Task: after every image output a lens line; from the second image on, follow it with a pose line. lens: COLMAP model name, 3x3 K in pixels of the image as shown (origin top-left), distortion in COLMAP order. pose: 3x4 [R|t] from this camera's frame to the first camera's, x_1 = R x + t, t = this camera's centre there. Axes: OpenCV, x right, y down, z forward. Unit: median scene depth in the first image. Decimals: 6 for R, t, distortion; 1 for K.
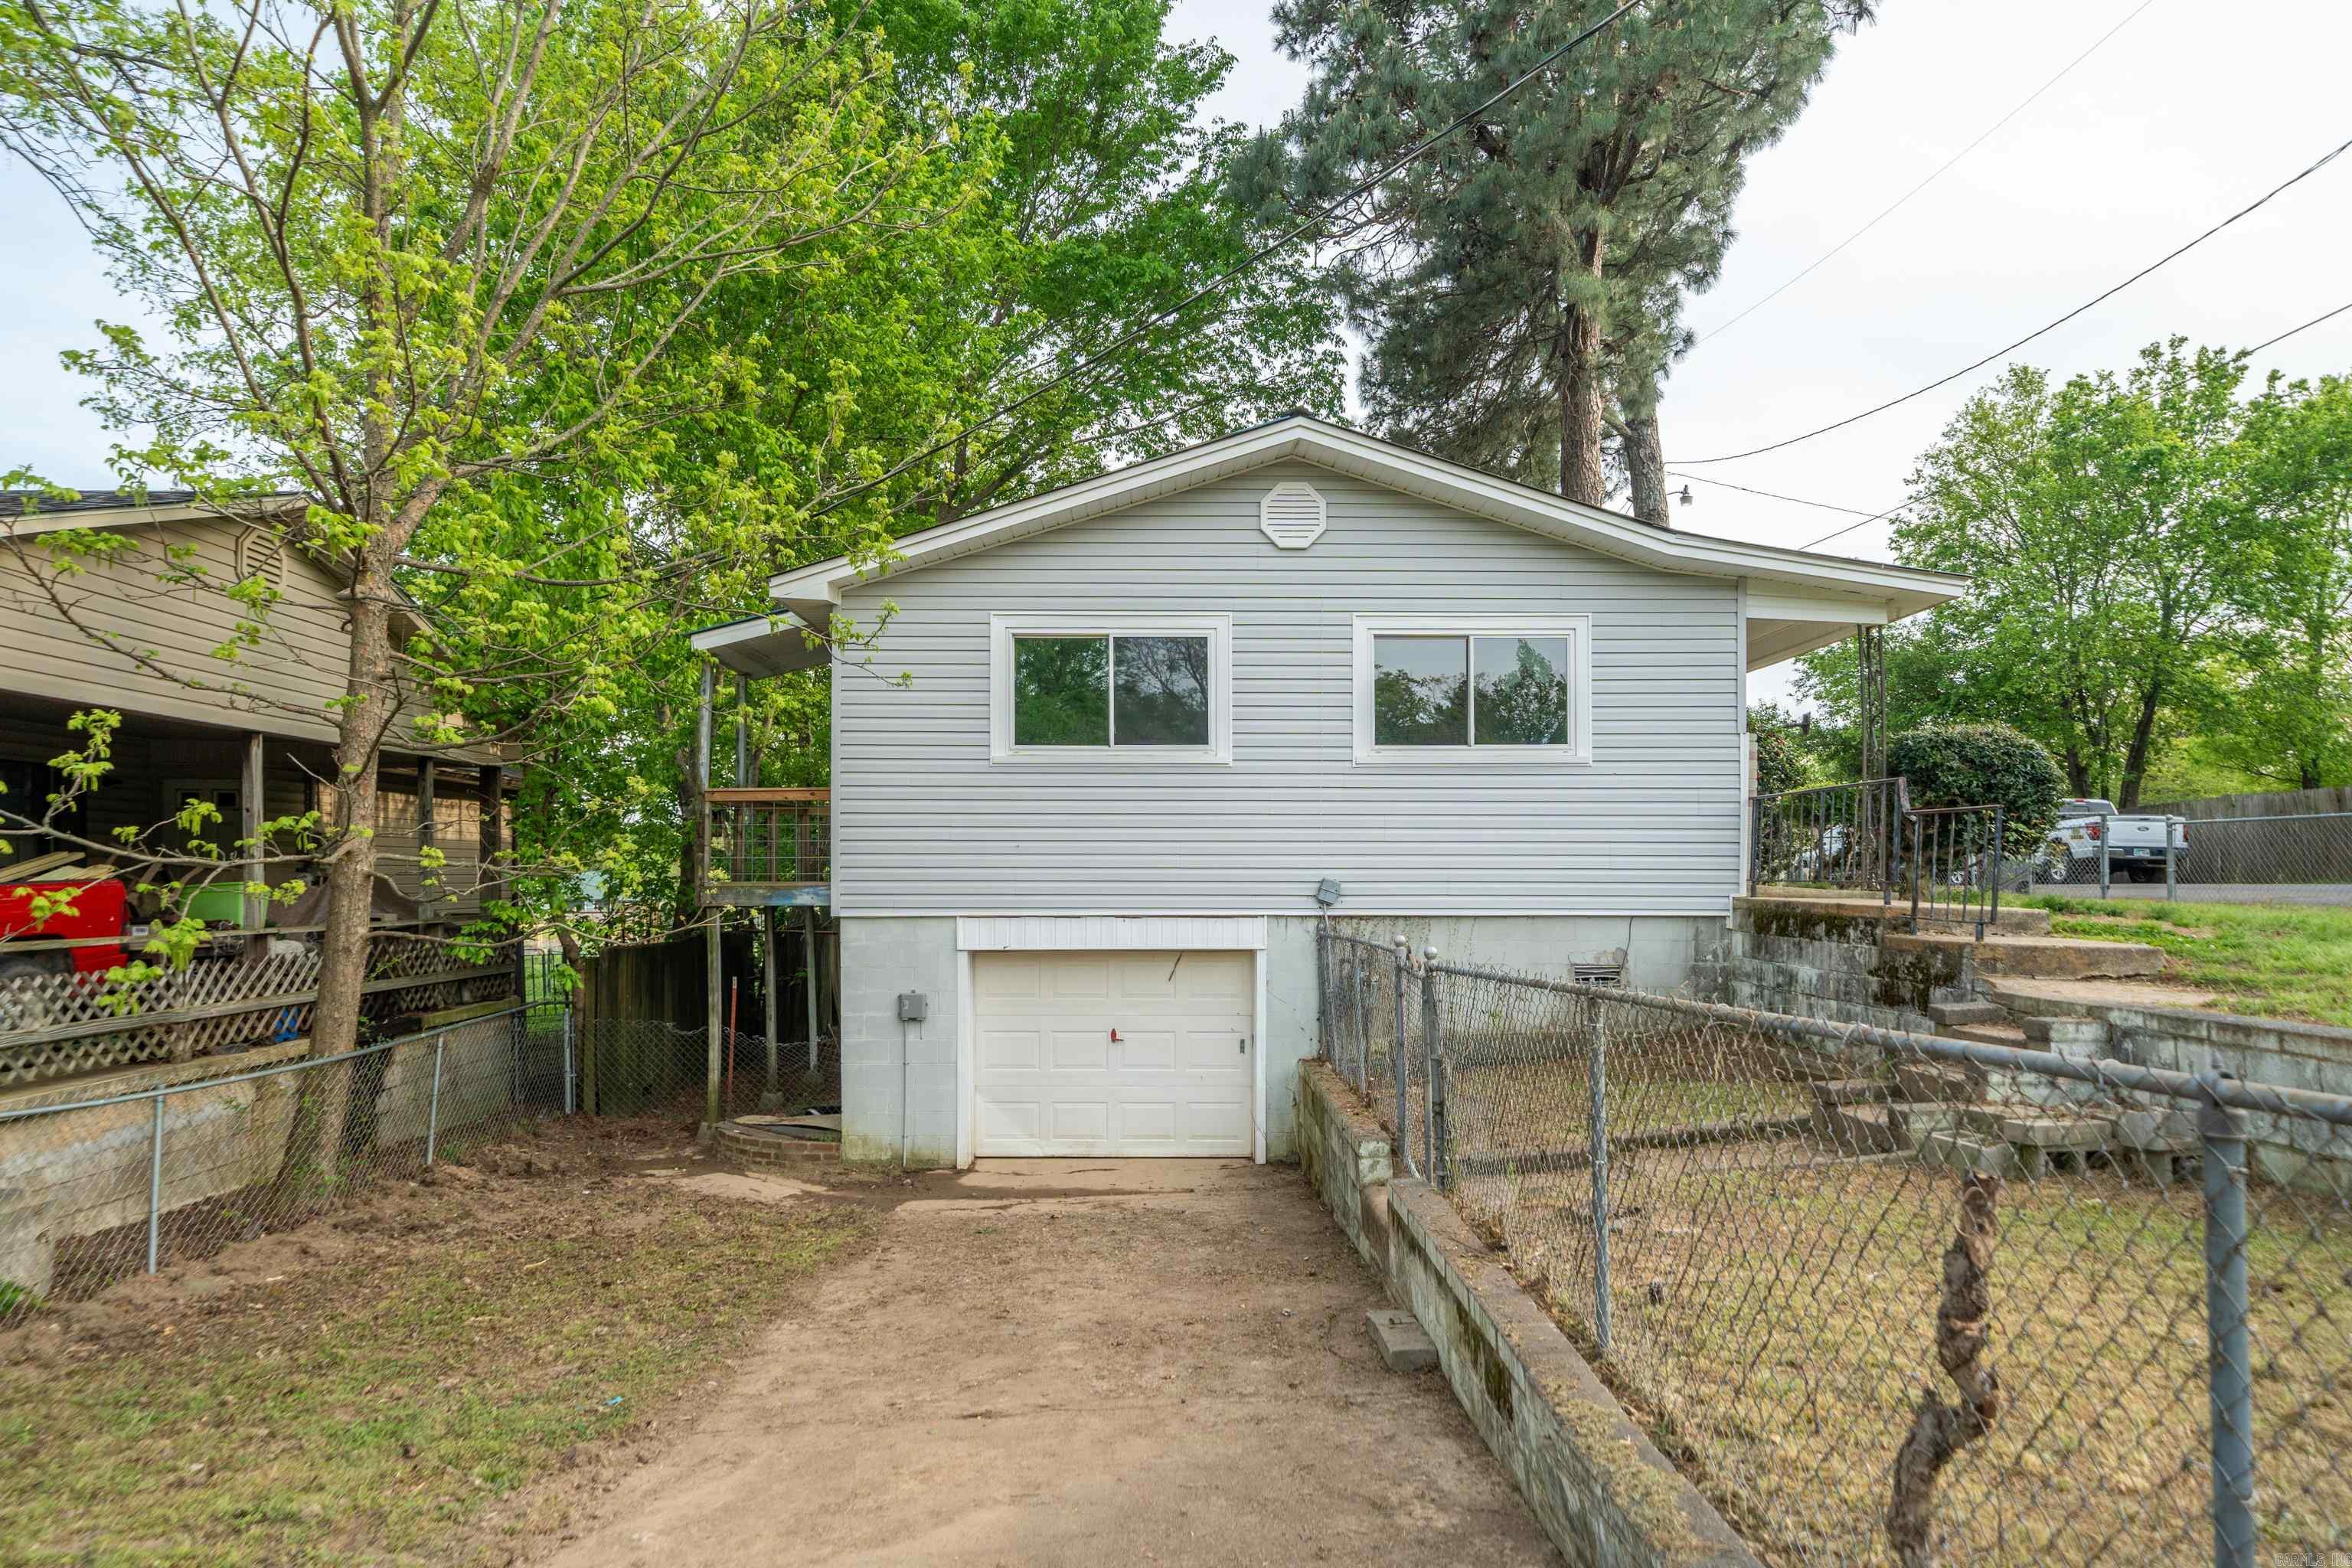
lens RADIAL K [[1290.5, 0, 1164.9], [0, 1290.5, 848.7], [0, 0, 1]] dist [0.005425, -0.001305]
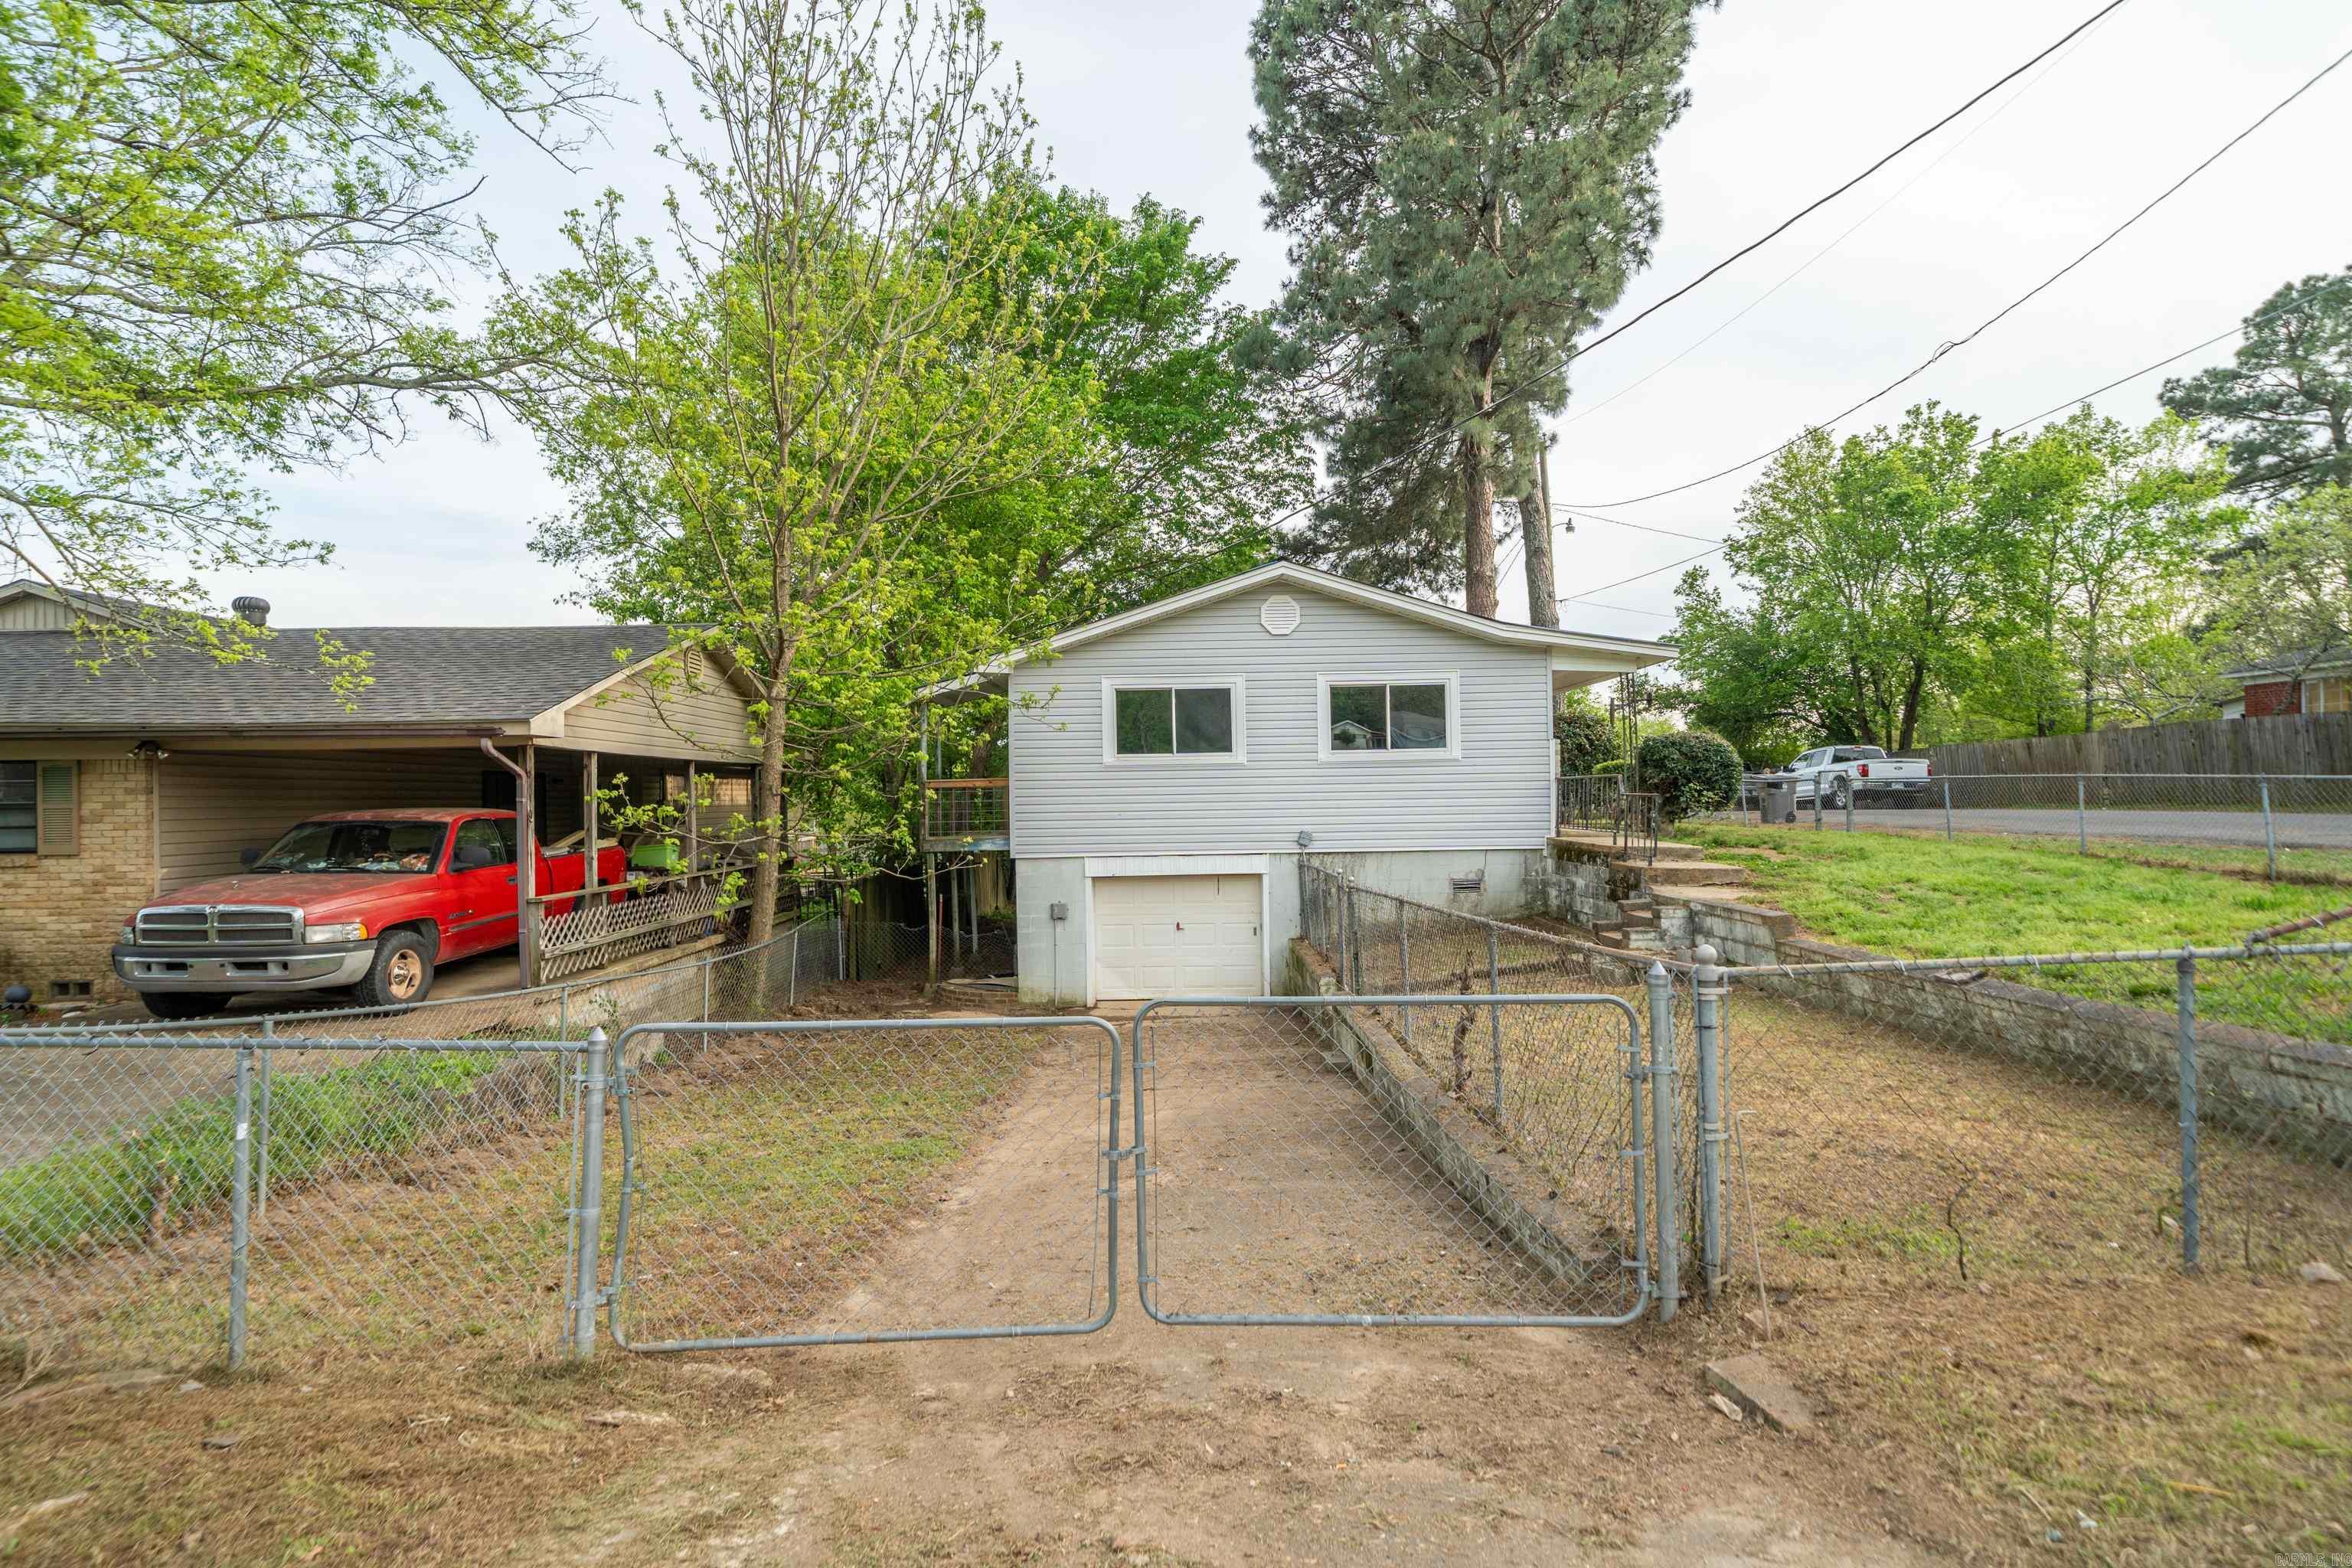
lens RADIAL K [[1090.8, 0, 1193.2], [0, 1090.8, 777.0], [0, 0, 1]] dist [0.000043, 0.000203]
pose [[0.999795, -0.014465, 0.014137, -0.037337], [0.014438, 0.999894, 0.001982, -0.050978], [-0.014164, -0.001777, 0.999898, -0.412389]]
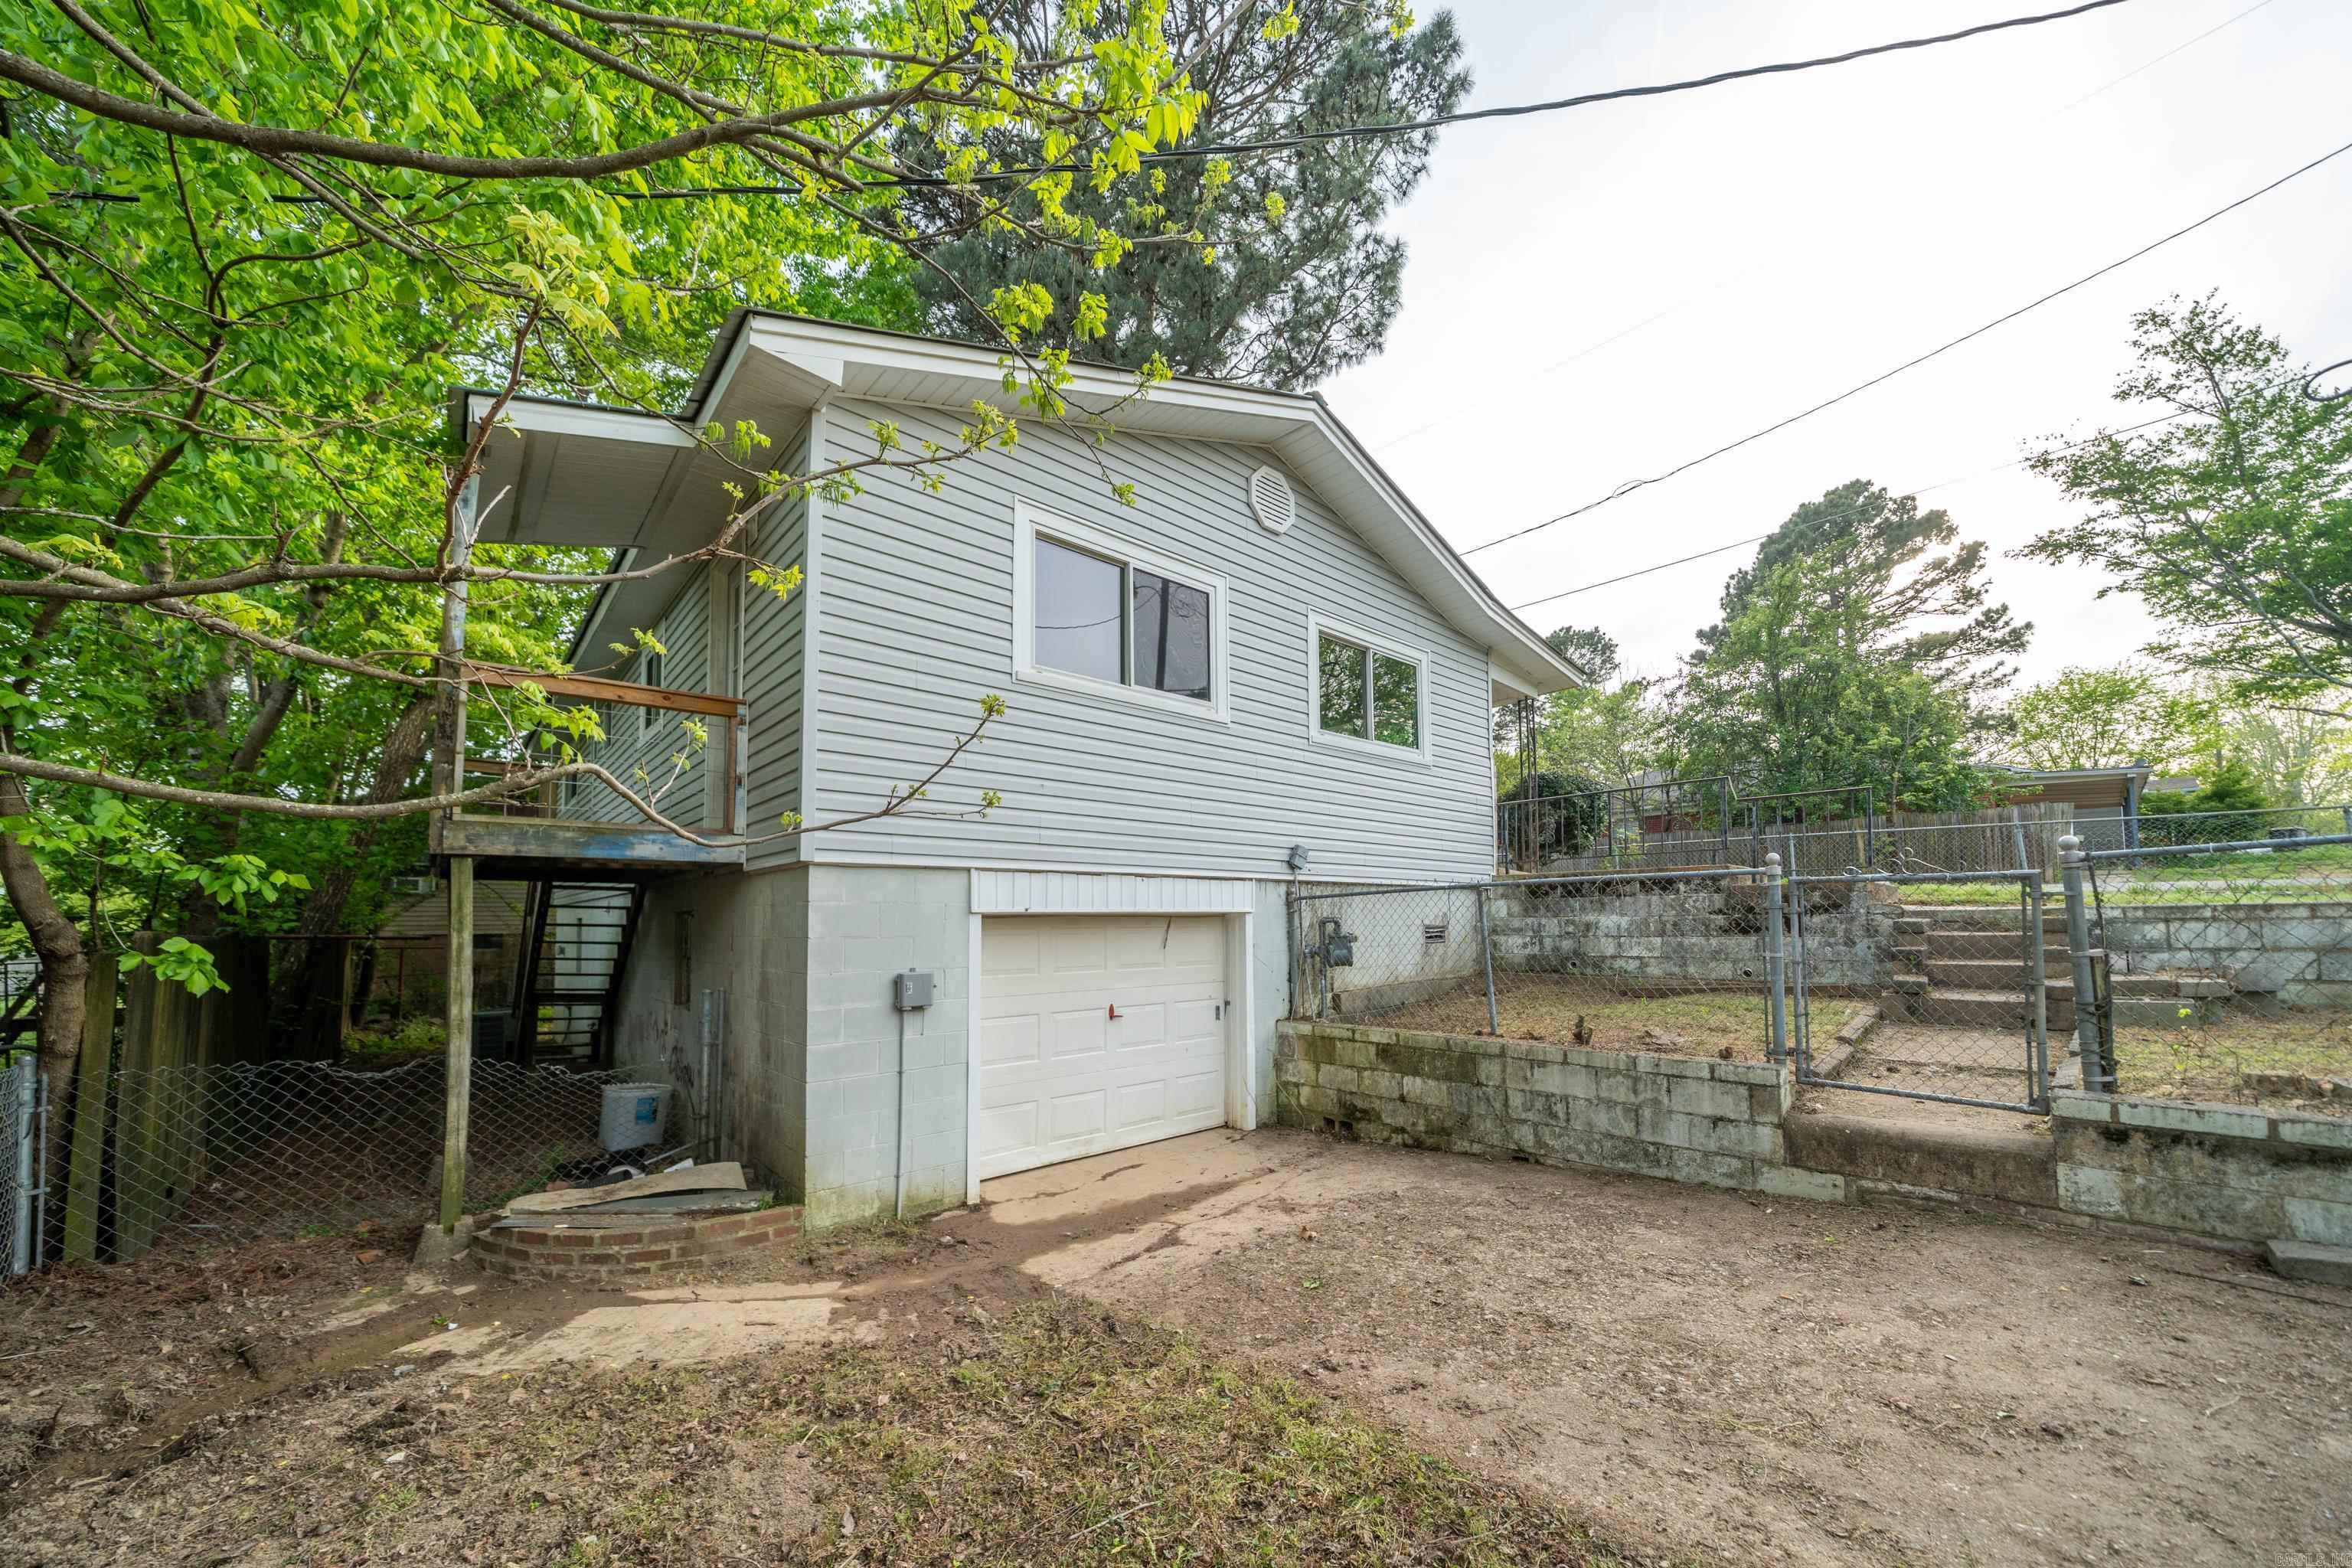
lens RADIAL K [[825.7, 0, 1205.0], [0, 825.7, 858.2], [0, 0, 1]] dist [-0.001025, 0.000209]
pose [[0.767273, 0.041614, 0.639969, -0.357839], [-0.004364, 0.998208, -0.059677, 0.073271], [-0.641305, 0.042996, 0.766080, 0.521405]]
